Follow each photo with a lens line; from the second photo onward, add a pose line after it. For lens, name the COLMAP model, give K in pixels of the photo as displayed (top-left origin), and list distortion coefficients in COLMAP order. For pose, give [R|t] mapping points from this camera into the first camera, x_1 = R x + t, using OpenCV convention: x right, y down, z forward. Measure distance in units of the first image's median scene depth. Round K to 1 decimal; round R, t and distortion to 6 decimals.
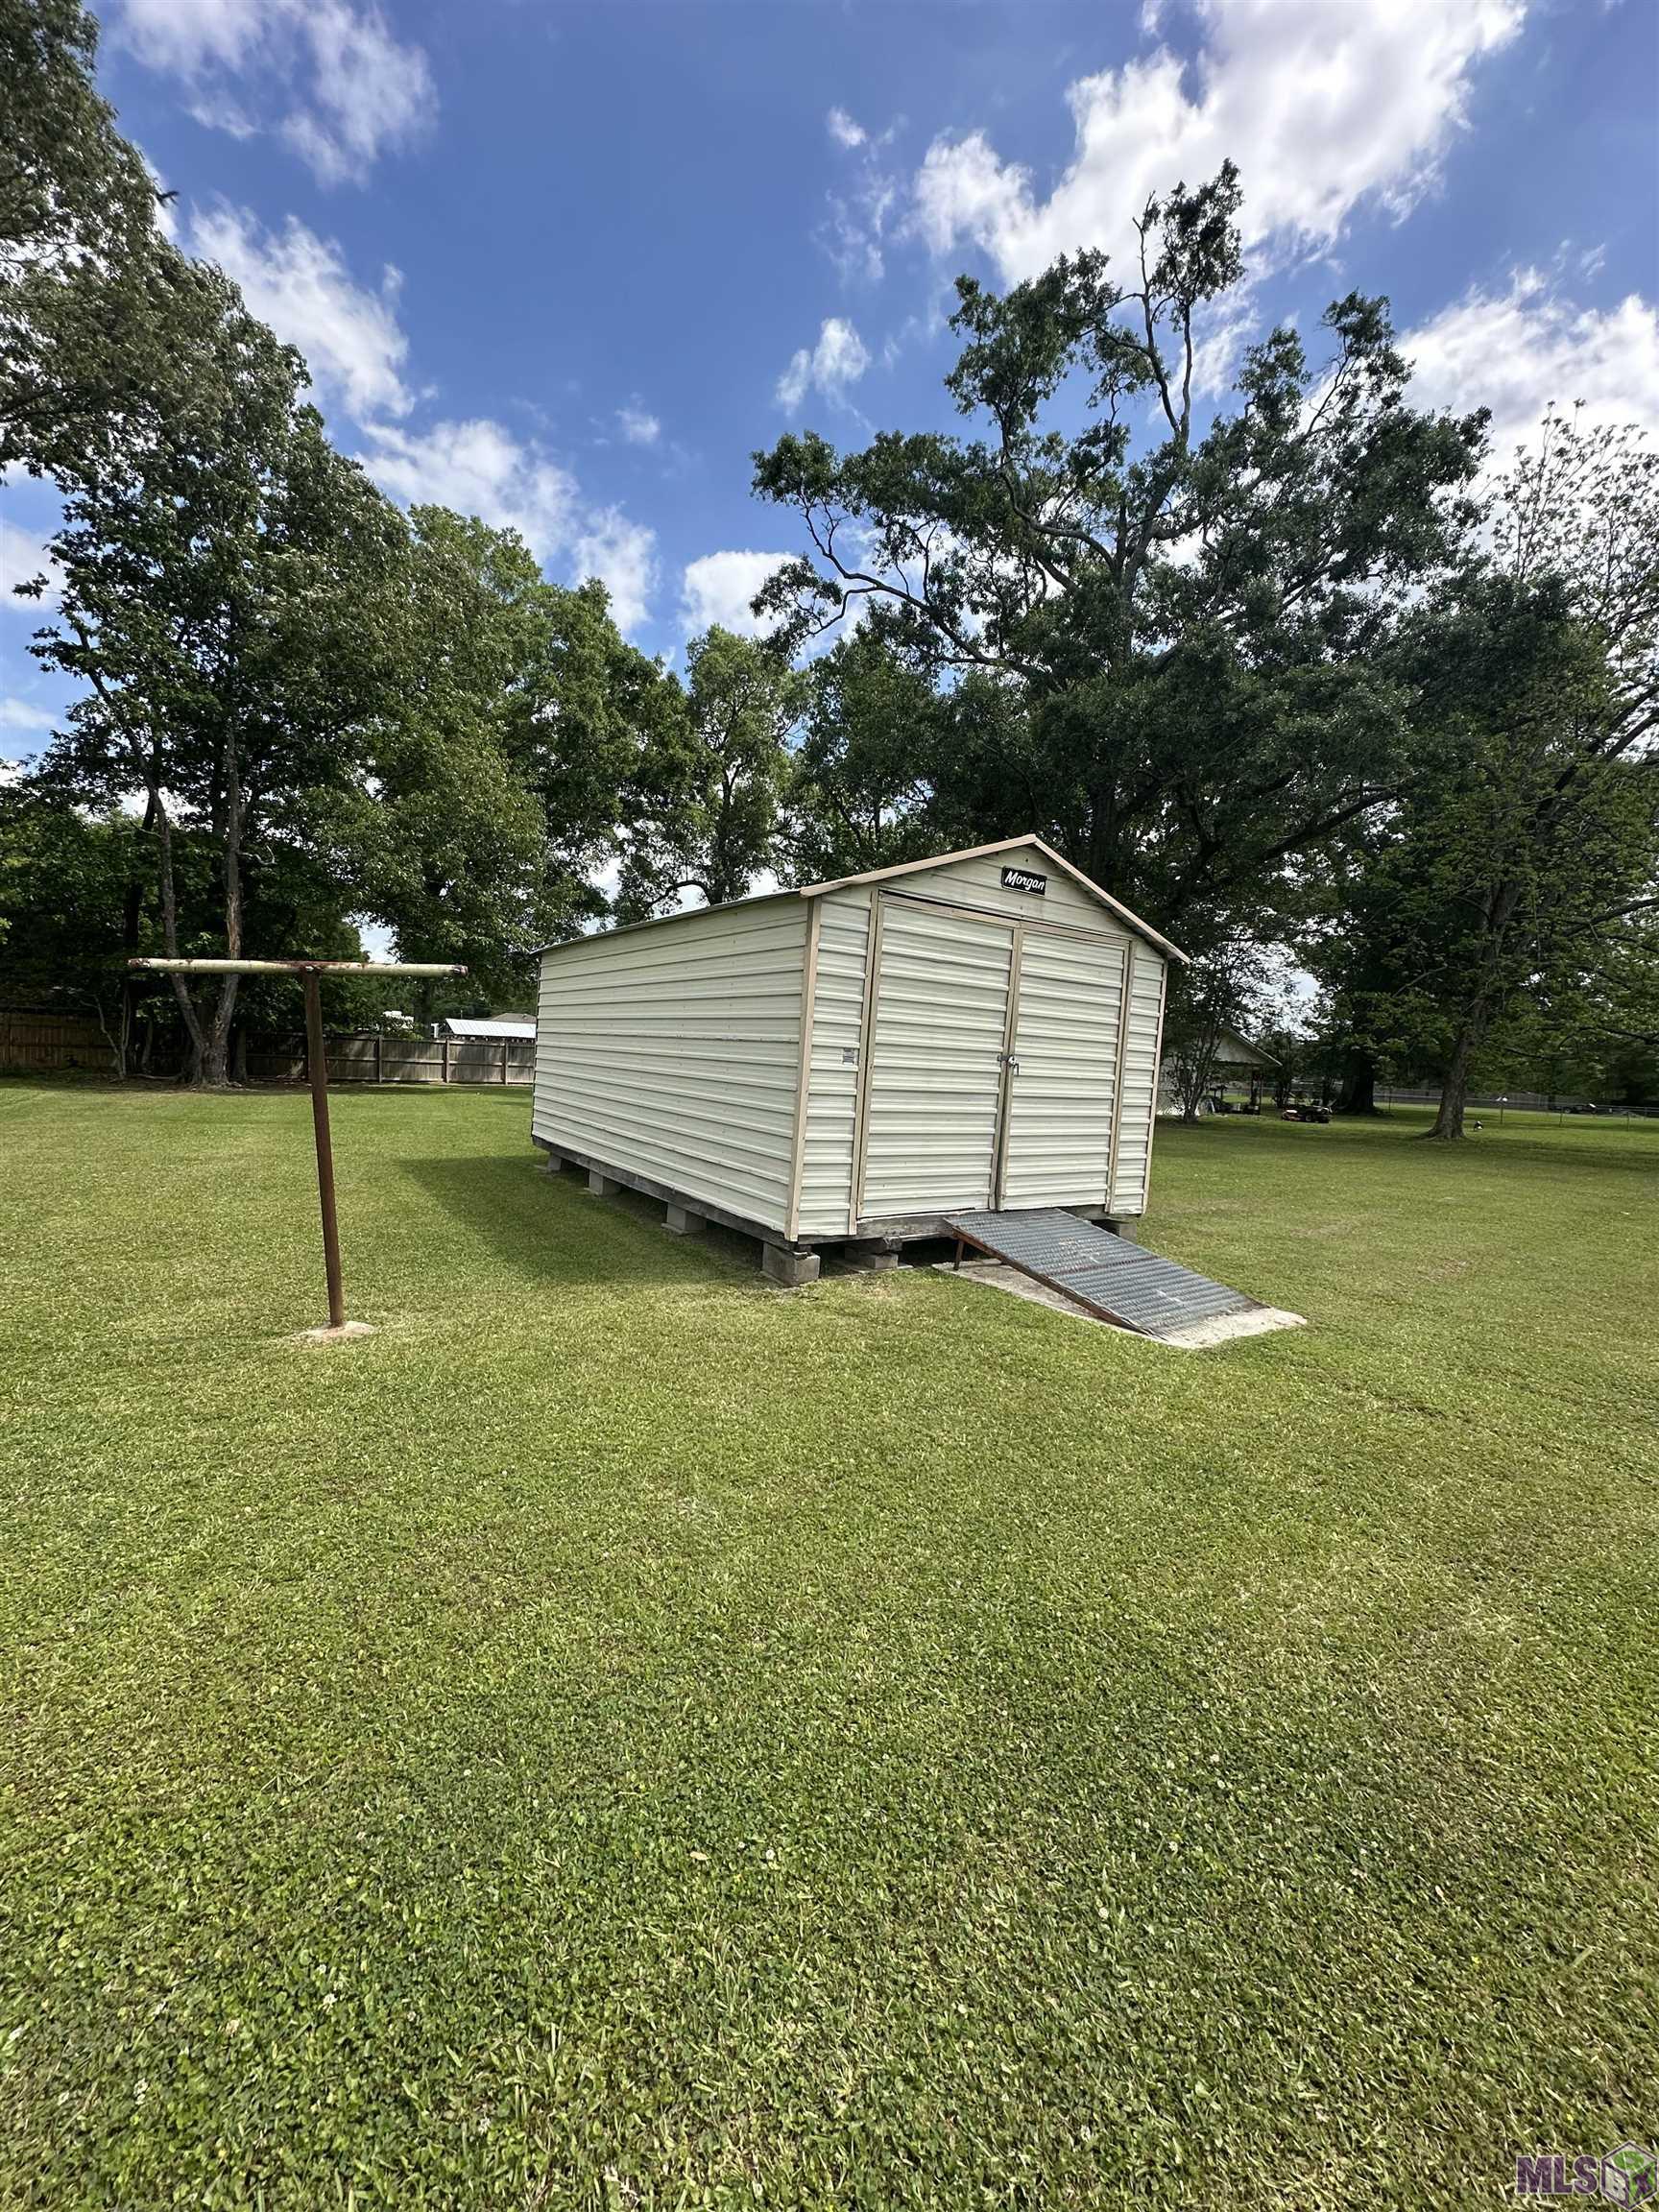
lens RADIAL K [[883.3, 0, 825.1], [0, 883.3, 1102.1], [0, 0, 1]] dist [-0.000329, 0.000621]
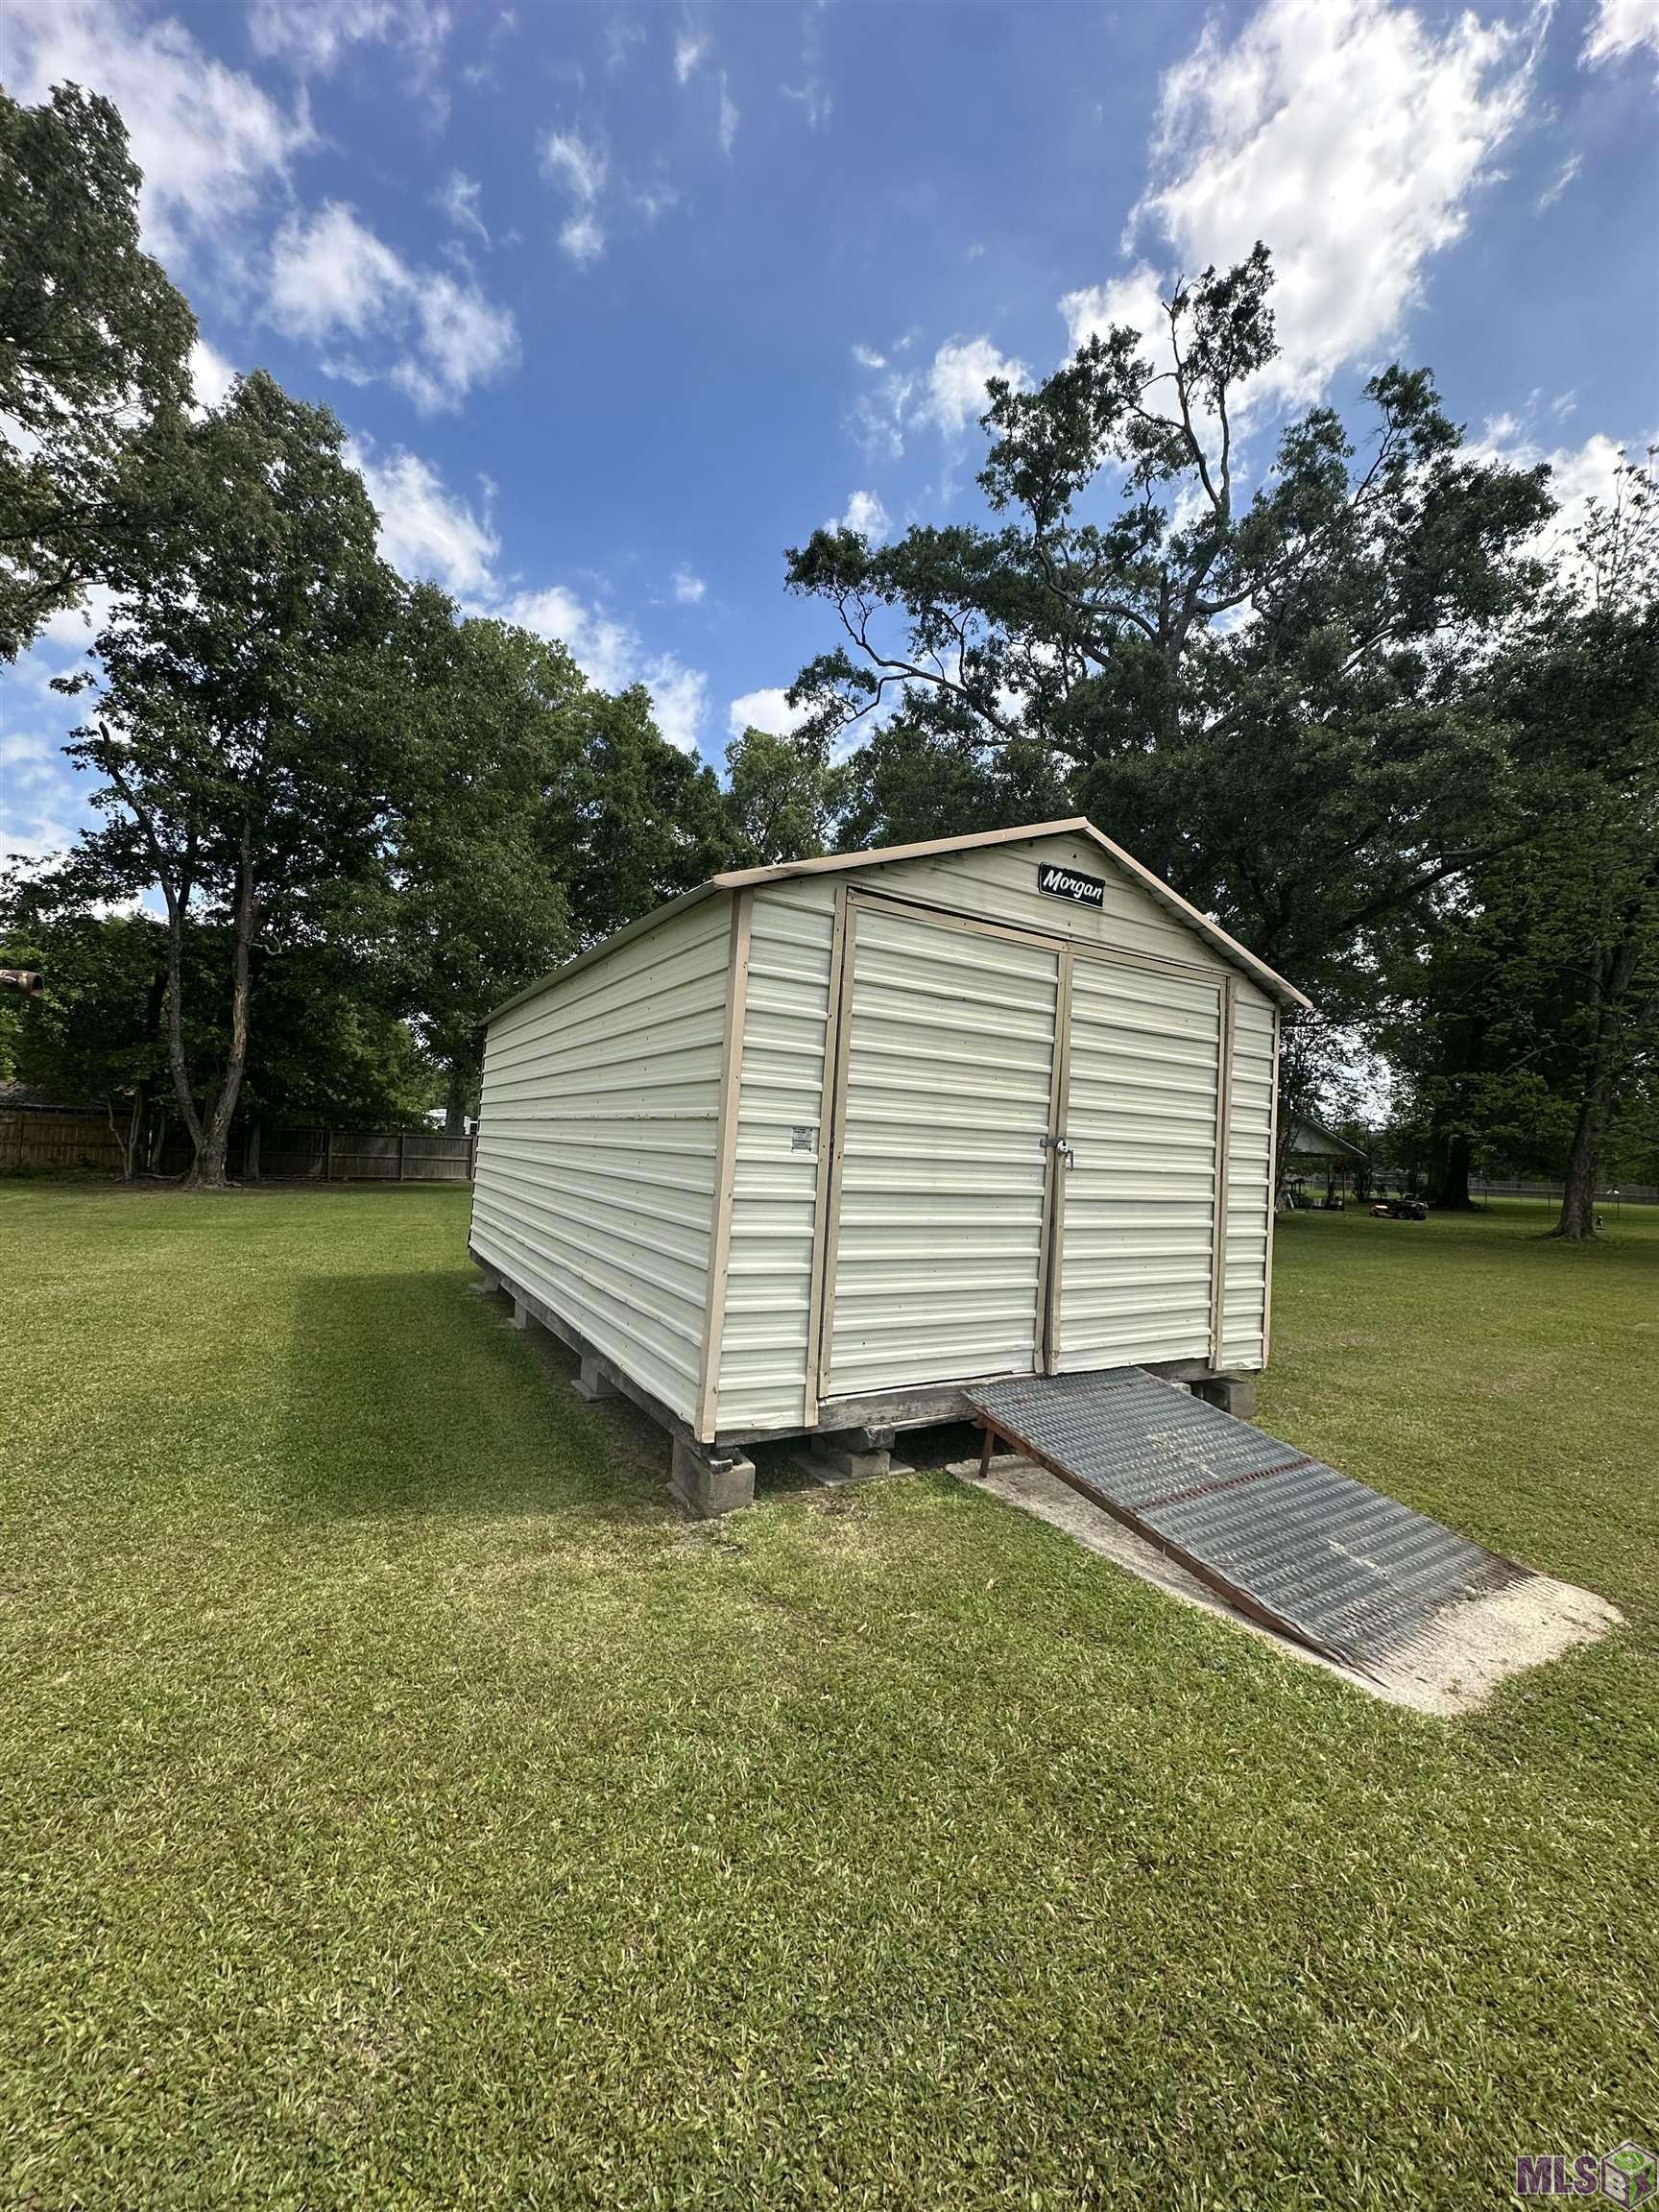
lens RADIAL K [[879.2, 0, 829.5], [0, 879.2, 1106.0], [0, 0, 1]] dist [-0.000386, -0.000185]
pose [[0.998454, -0.009814, -0.054712, 0.019829], [0.004135, 0.994677, -0.102960, -0.002580], [0.055432, 0.102575, 0.993180, 0.089511]]
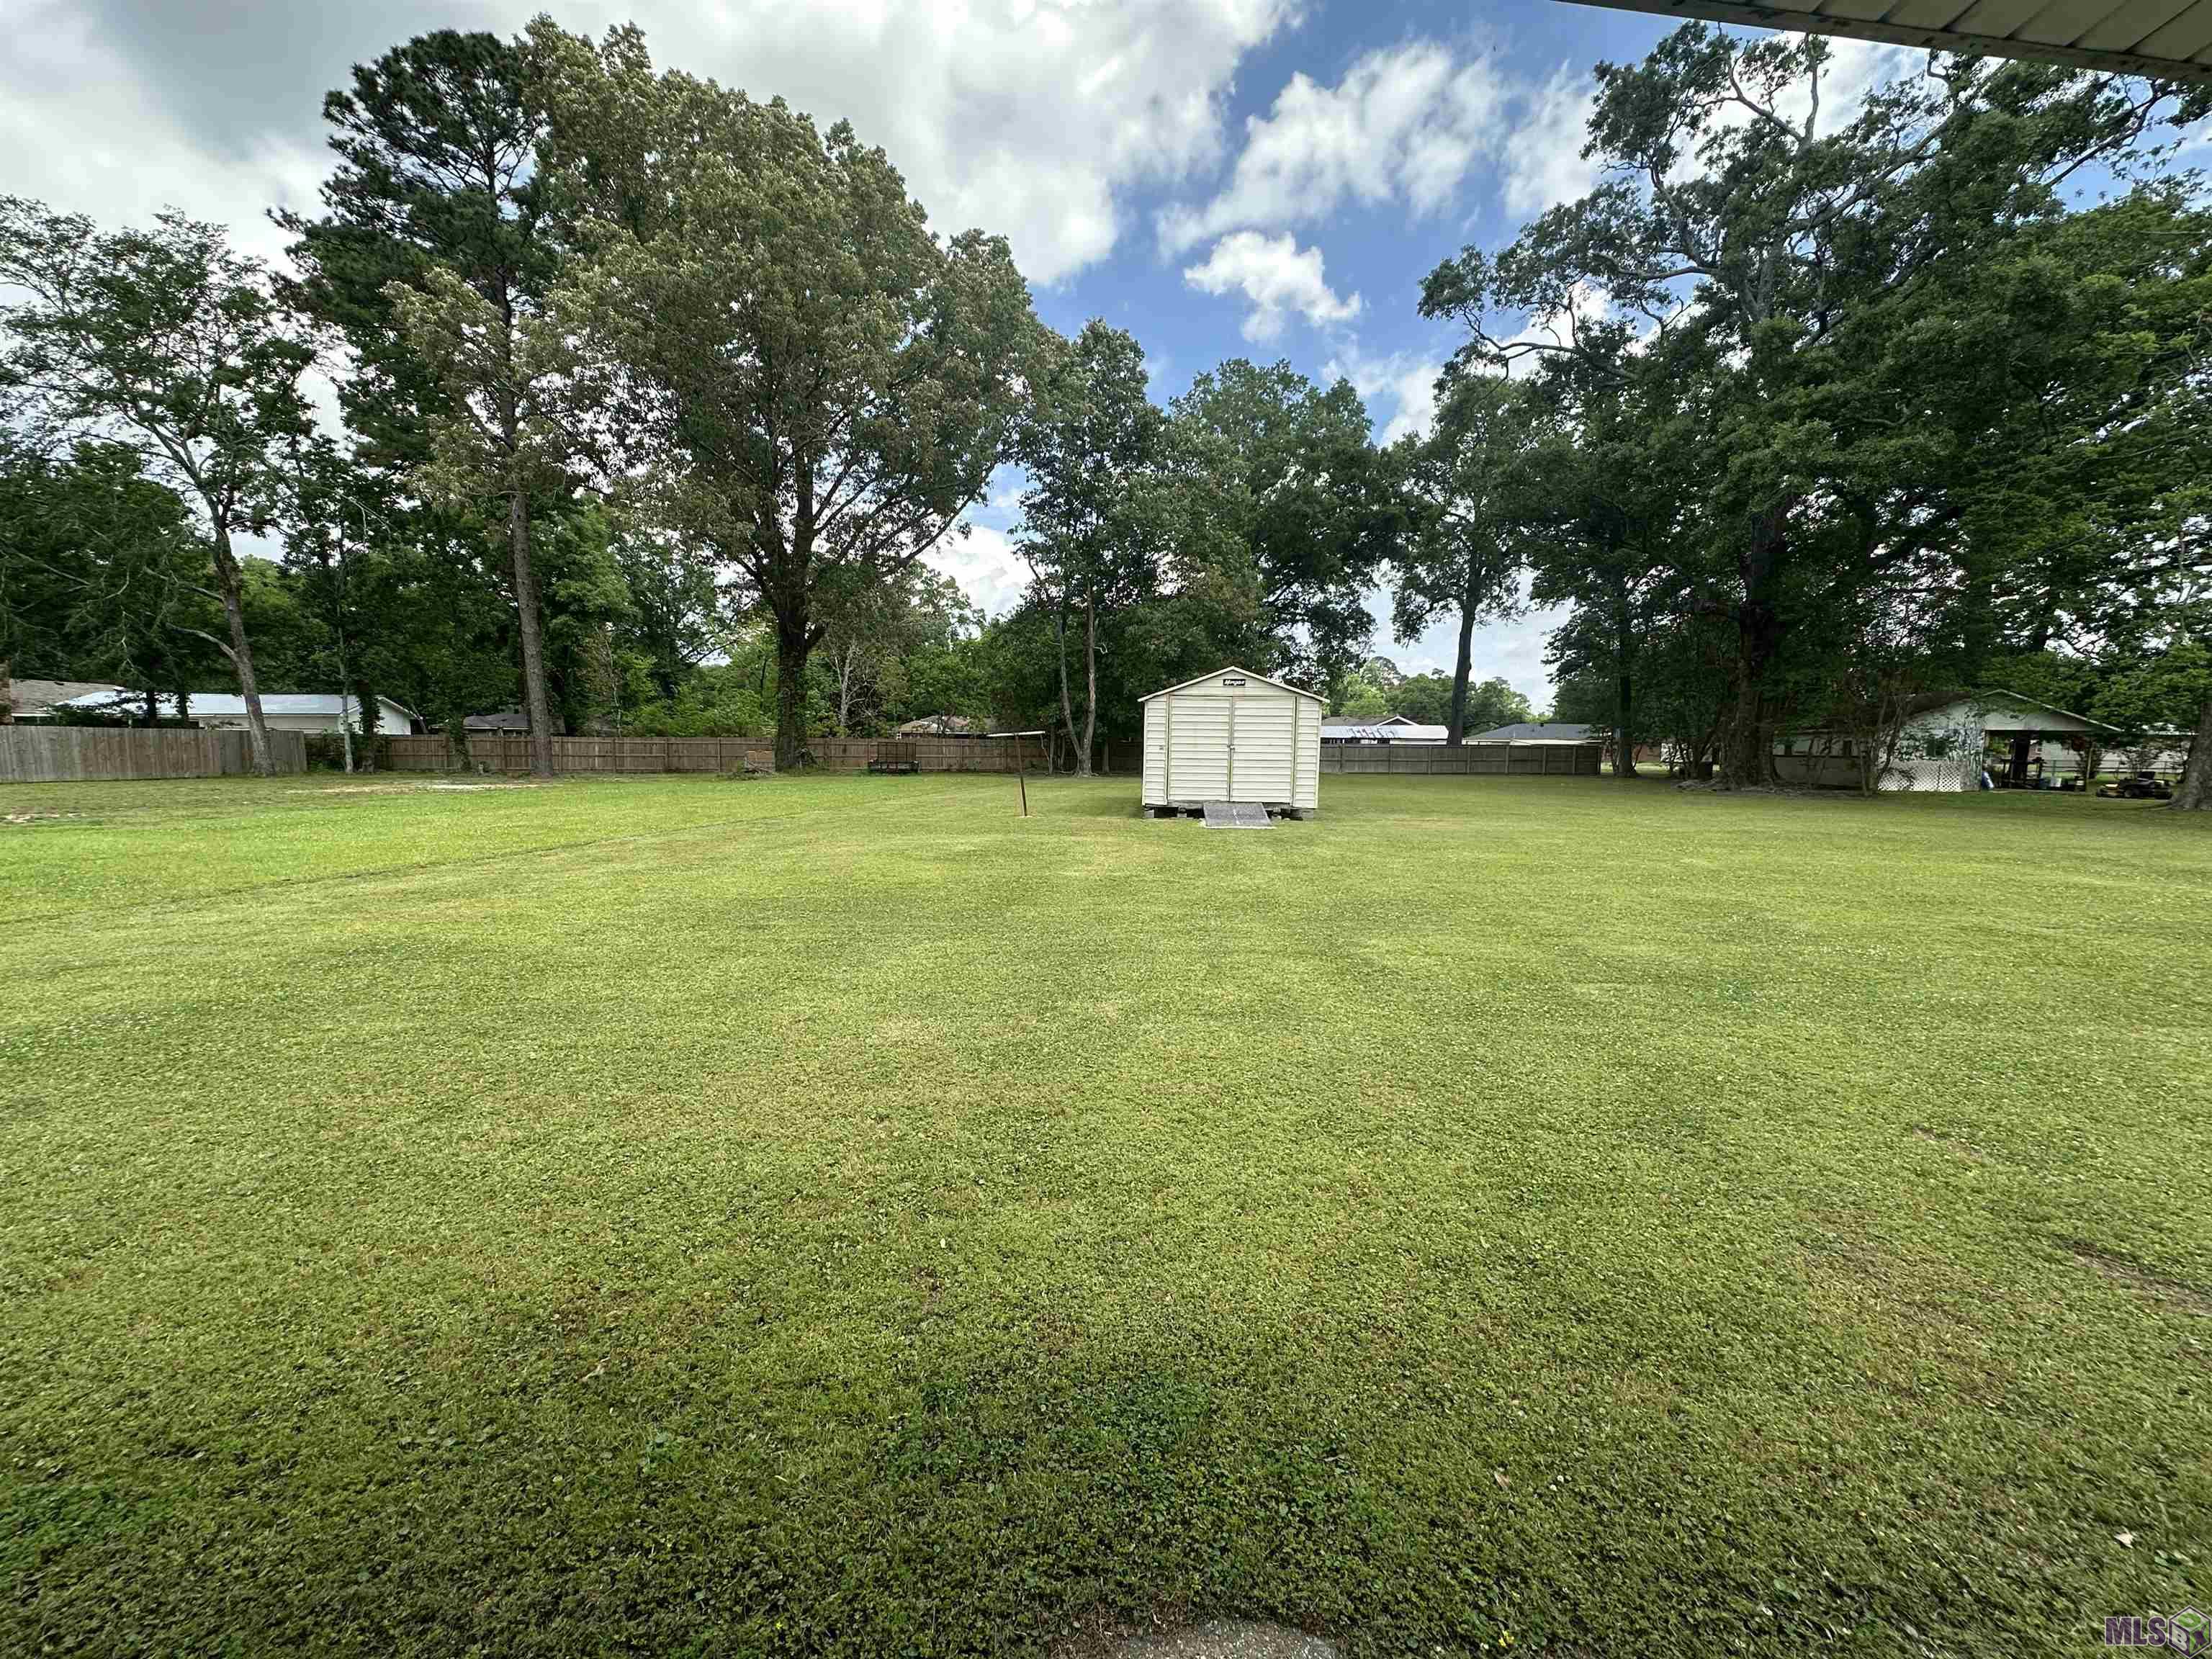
lens RADIAL K [[879.2, 0, 1108.0], [0, 879.2, 828.9], [0, 0, 1]] dist [-0.000386, -0.000185]
pose [[0.790554, 0.017345, -0.612146, 0.442072], [0.002831, 0.999485, 0.031975, 0.033642], [0.612385, -0.027011, 0.790098, -0.396554]]
